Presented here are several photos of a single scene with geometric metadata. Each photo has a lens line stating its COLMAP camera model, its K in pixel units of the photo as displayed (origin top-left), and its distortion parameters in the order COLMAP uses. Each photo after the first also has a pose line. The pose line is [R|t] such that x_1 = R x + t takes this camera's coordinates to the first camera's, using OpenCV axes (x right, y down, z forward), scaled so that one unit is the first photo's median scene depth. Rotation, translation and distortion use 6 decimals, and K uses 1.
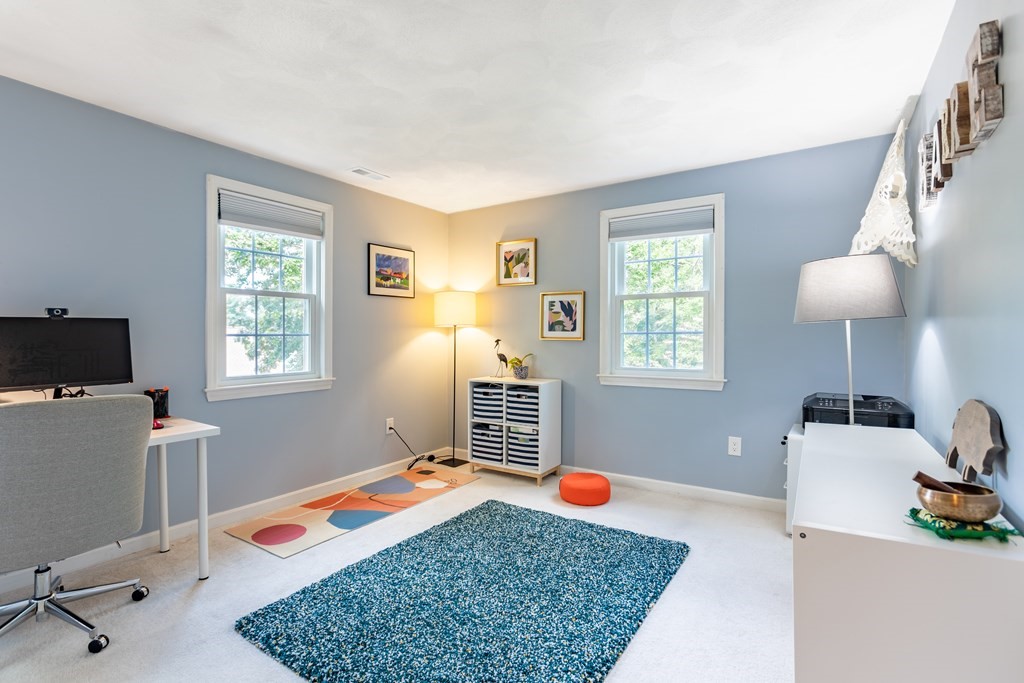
lens RADIAL K [[477.8, 0, 495.1], [0, 477.8, 340.7], [0, 0, 1]] dist [-0.002086, 0.000271]
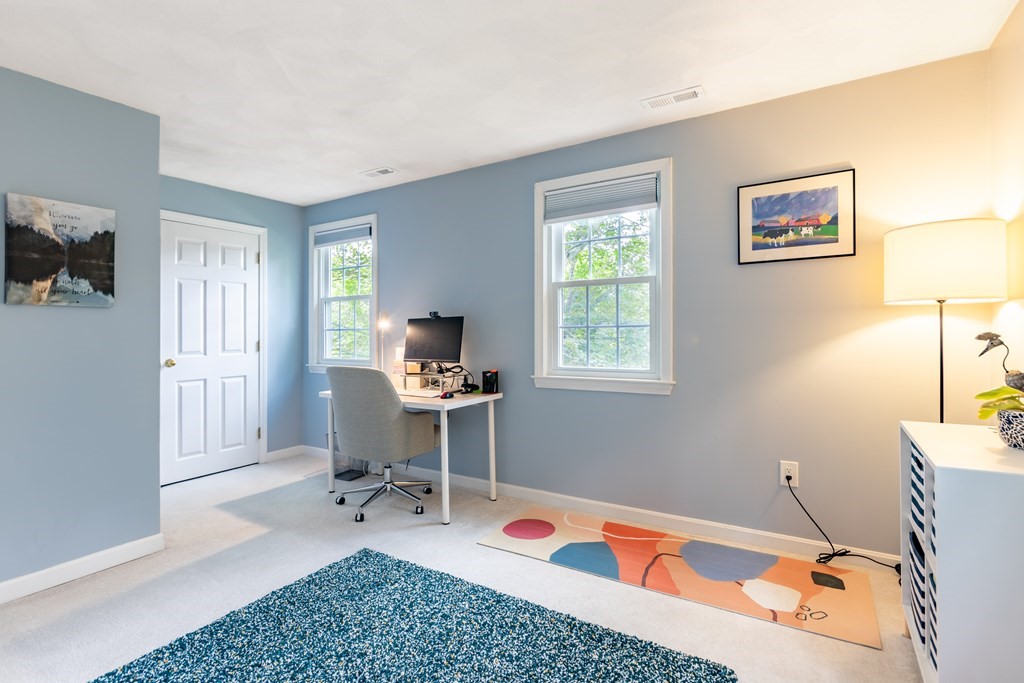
lens RADIAL K [[502.7, 0, 525.8], [0, 502.7, 323.1], [0, 0, 1]] dist [-0.003456, -0.000168]
pose [[0.056052, -0.009995, -0.998378, 0.453400], [0.000276, 0.999950, -0.009996, -0.007710], [0.998428, 0.000285, 0.056052, 0.718492]]
